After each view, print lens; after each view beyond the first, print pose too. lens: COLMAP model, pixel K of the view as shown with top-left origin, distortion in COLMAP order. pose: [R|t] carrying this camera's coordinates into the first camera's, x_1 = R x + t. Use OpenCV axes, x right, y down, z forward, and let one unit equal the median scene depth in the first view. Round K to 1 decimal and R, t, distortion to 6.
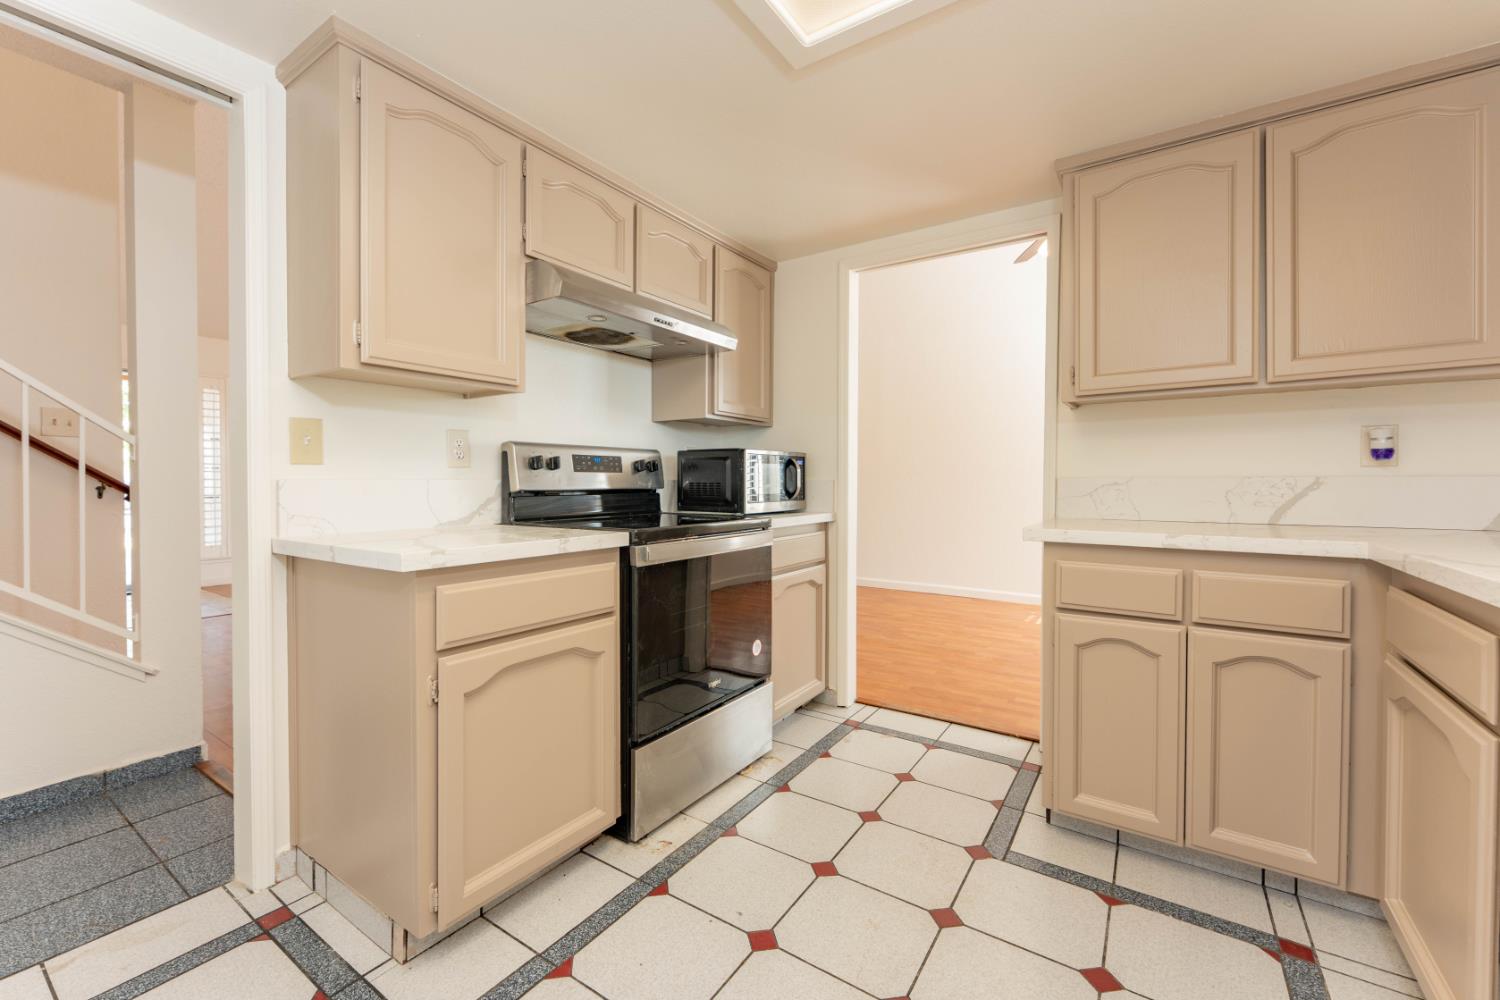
lens RADIAL K [[618.2, 0, 721.1], [0, 618.2, 492.0], [0, 0, 1]] dist [-0.003564, -0.000813]
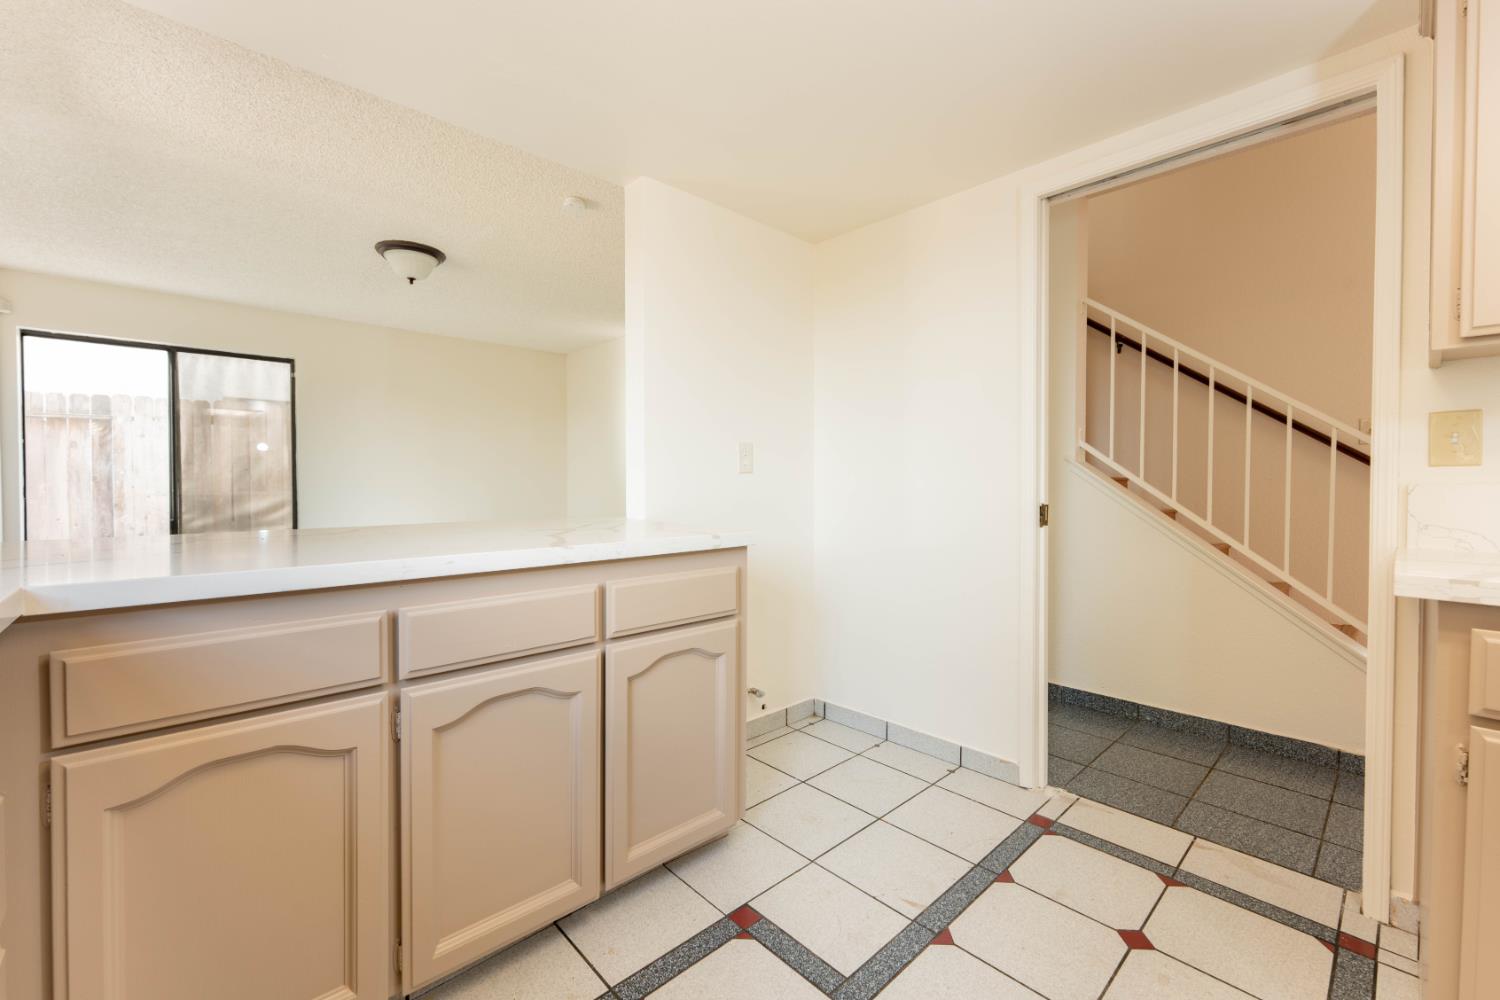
lens RADIAL K [[616.7, 0, 750.4], [0, 616.7, 492.1], [0, 0, 1]] dist [-0.003058, -0.000308]
pose [[-0.205849, 0.015527, -0.978461, 0.349286], [-0.022122, 0.999545, 0.020516, -0.005150], [0.978334, 0.025869, -0.205412, 0.236827]]
